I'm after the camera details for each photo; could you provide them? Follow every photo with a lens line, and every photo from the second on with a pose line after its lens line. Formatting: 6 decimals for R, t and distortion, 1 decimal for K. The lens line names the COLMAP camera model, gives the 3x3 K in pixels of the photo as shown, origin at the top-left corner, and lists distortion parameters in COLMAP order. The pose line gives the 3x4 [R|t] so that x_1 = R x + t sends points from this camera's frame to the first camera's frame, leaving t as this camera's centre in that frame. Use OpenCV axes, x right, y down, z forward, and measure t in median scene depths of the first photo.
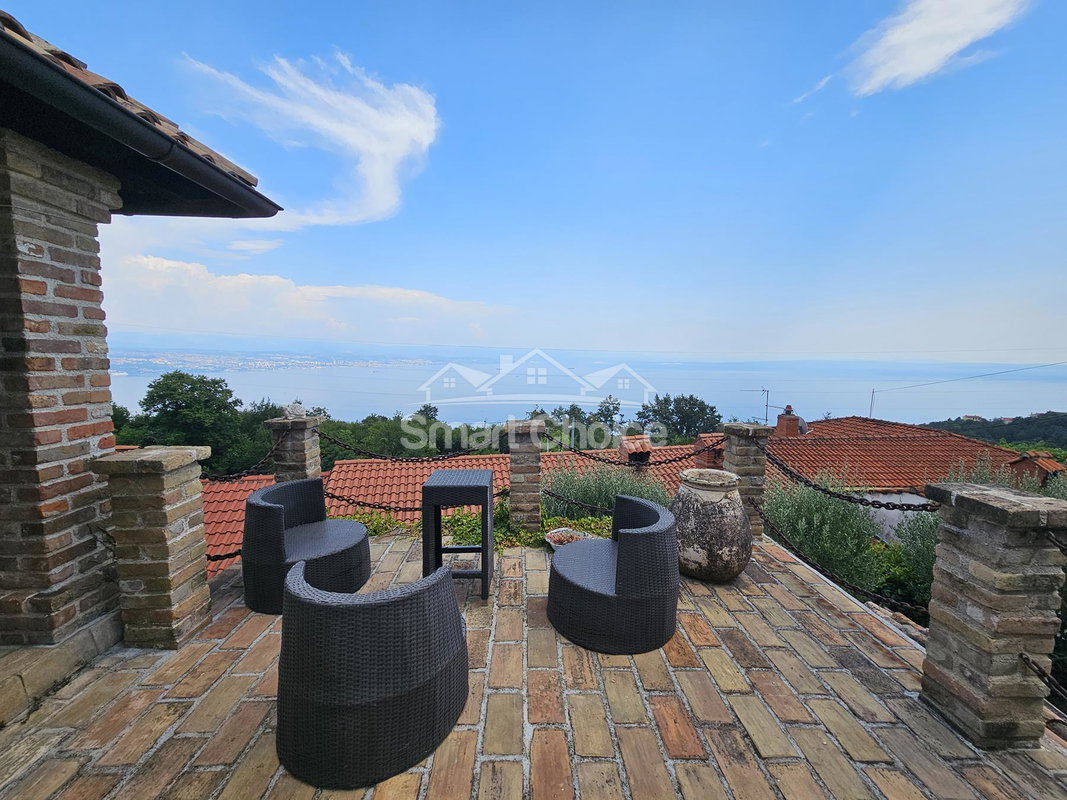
lens RADIAL K [[433.3, 0, 538.0], [0, 433.3, 395.0], [0, 0, 1]] dist [-0.001441, 0.000074]
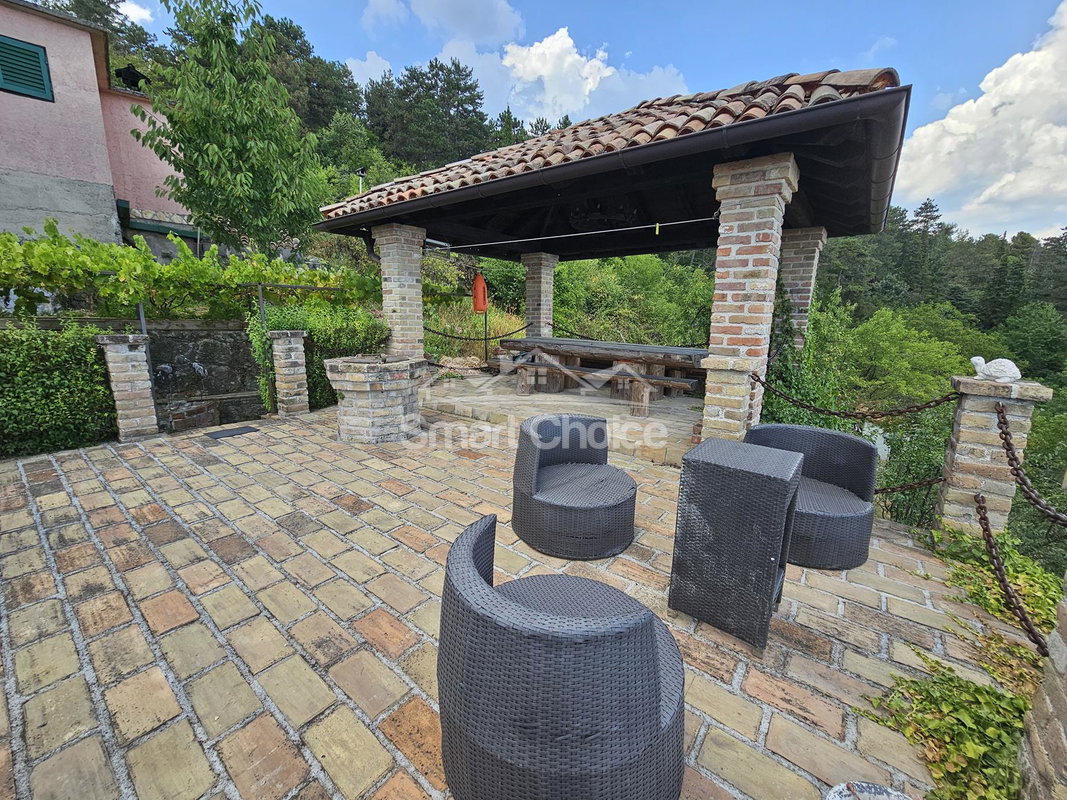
lens RADIAL K [[435.5, 0, 534.5], [0, 435.5, 398.4], [0, 0, 1]] dist [-0.002002, 0.000194]
pose [[-0.637221, 0.129959, -0.759644, 0.638108], [-0.087022, 0.967243, 0.238472, -0.027978], [0.765752, 0.218065, -0.605038, 1.414338]]
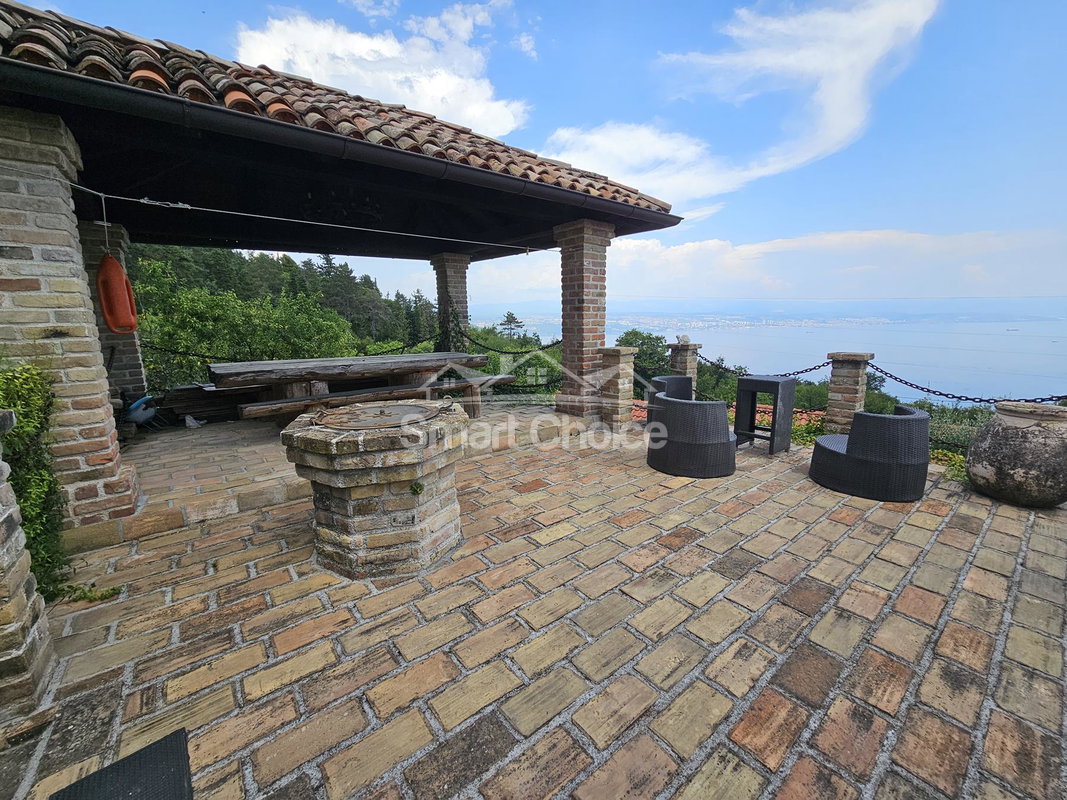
lens RADIAL K [[436.9, 0, 537.4], [0, 436.9, 394.3], [0, 0, 1]] dist [-0.001253, 0.000021]
pose [[0.613710, 0.117841, -0.780688, 0.673162], [-0.048442, 0.992556, 0.111741, 0.141201], [0.788044, -0.030759, 0.614850, -0.751228]]
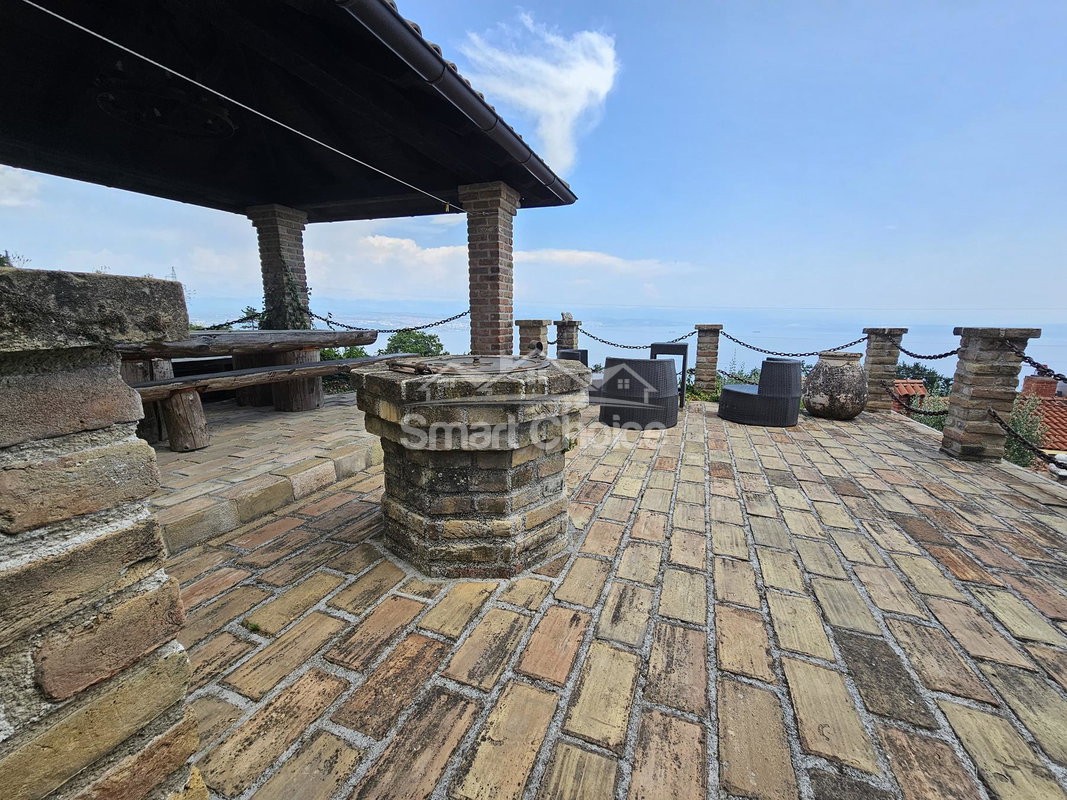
lens RADIAL K [[436.7, 0, 538.8], [0, 436.7, 396.3], [0, 0, 1]] dist [-0.001576, -0.000321]
pose [[0.928342, 0.061523, -0.366600, -0.009691], [-0.029043, 0.995199, 0.093469, 0.317056], [0.370590, -0.076124, 0.925672, -1.117698]]
